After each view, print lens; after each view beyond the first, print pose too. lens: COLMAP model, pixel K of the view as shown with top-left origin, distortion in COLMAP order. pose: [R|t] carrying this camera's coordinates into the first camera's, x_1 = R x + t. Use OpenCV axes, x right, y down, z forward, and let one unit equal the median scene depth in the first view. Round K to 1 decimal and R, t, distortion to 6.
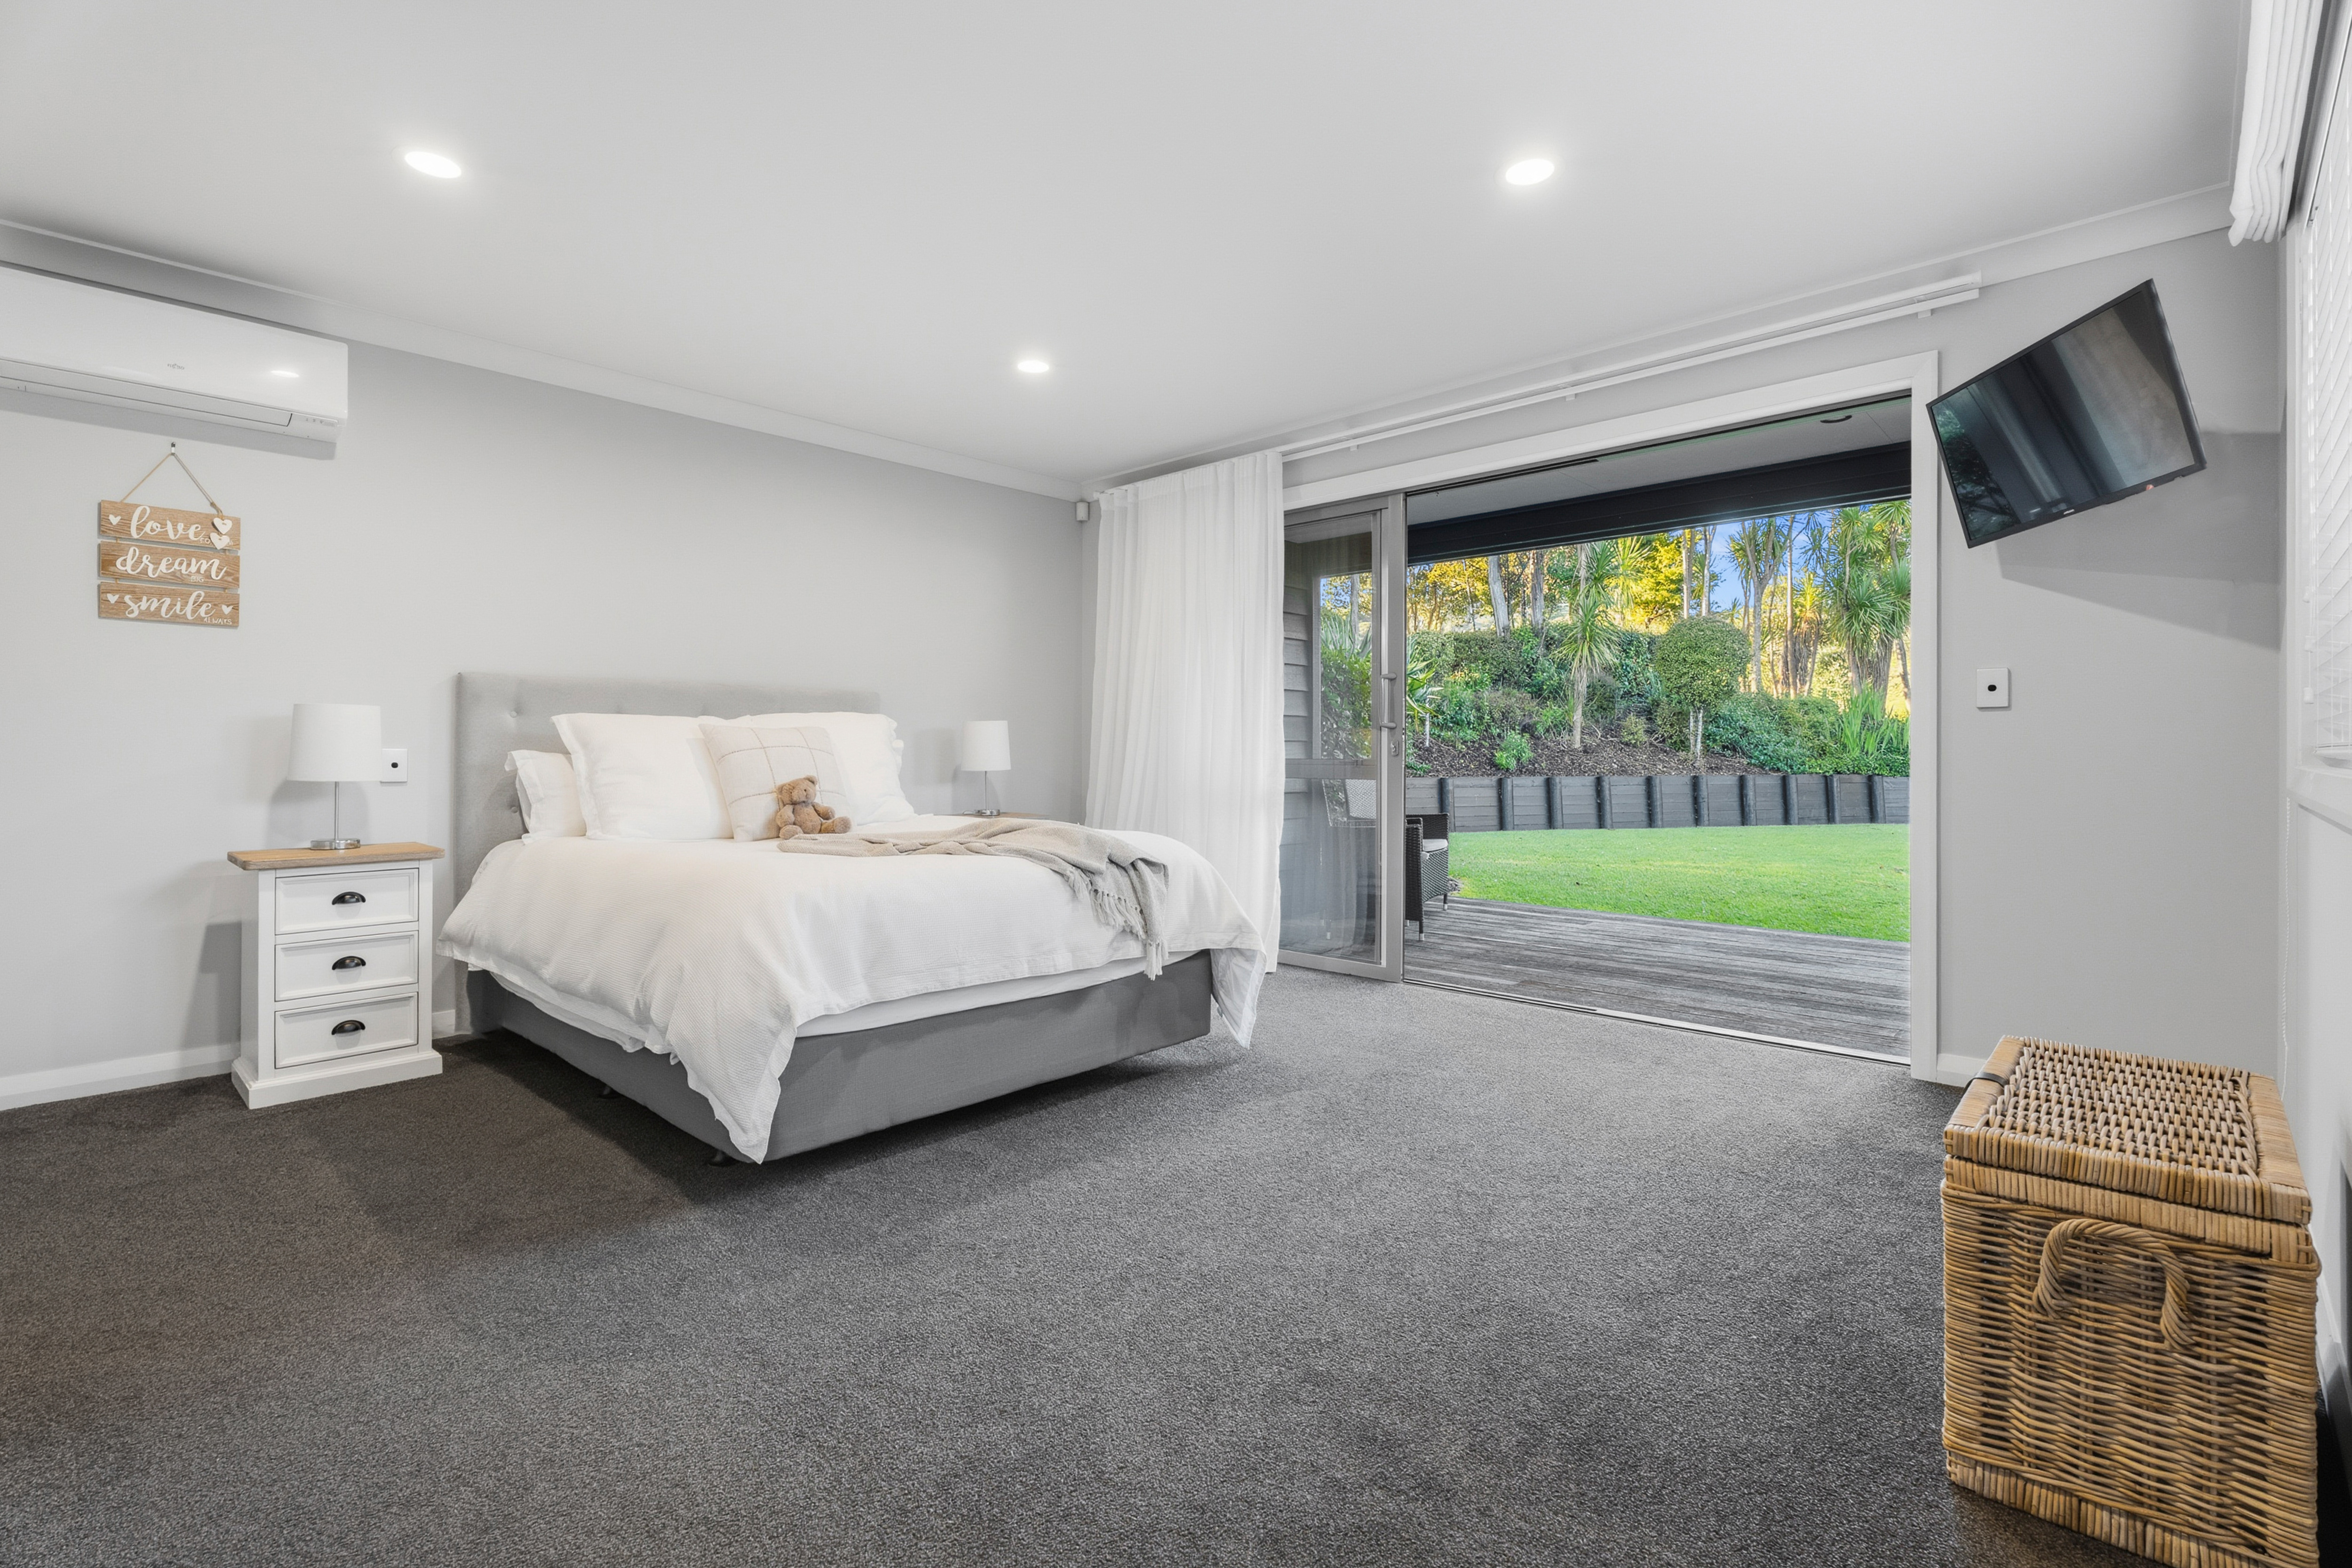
lens RADIAL K [[1053.8, 0, 1177.3], [0, 1053.8, 764.3], [0, 0, 1]] dist [0.000088, -0.000047]
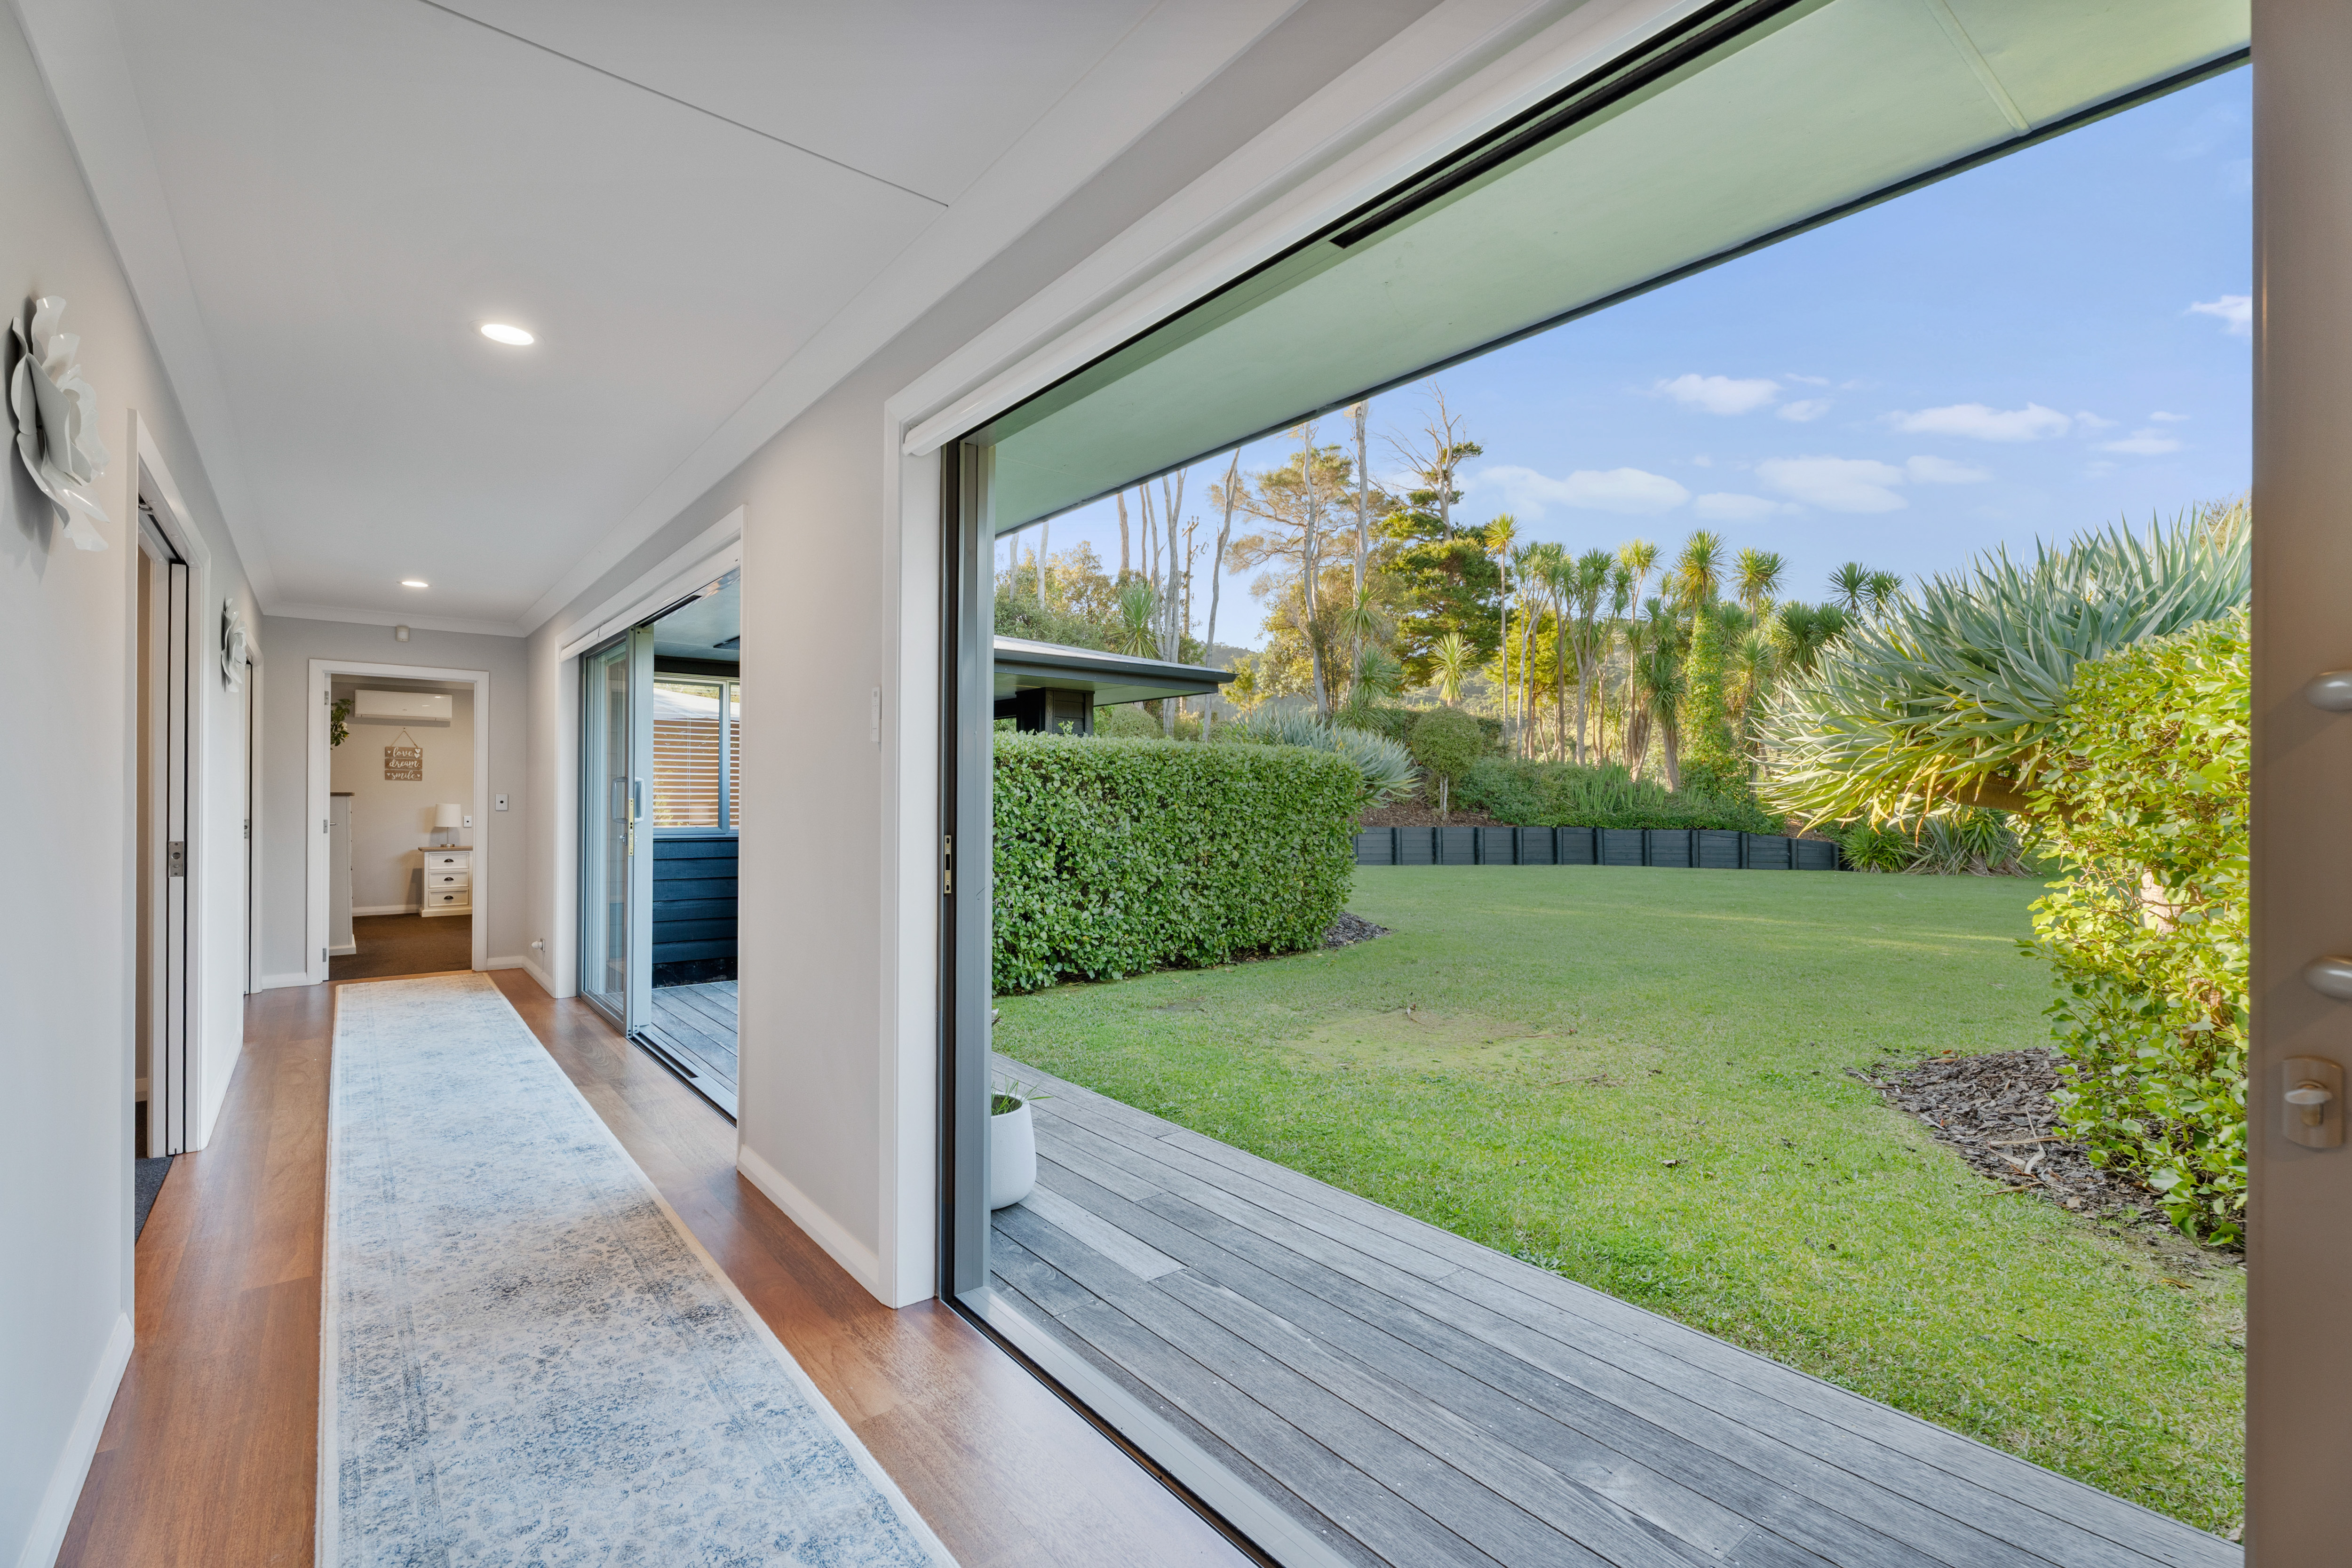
lens RADIAL K [[1053.8, 0, 1174.4], [0, 1053.8, 803.9], [0, 0, 1]] dist [0.000088, -0.000047]
pose [[0.993387, 0.003711, -0.114753, 1.892014], [-0.004631, 0.999959, -0.007750, -0.041078], [0.114719, 0.008230, 0.993364, -2.075519]]
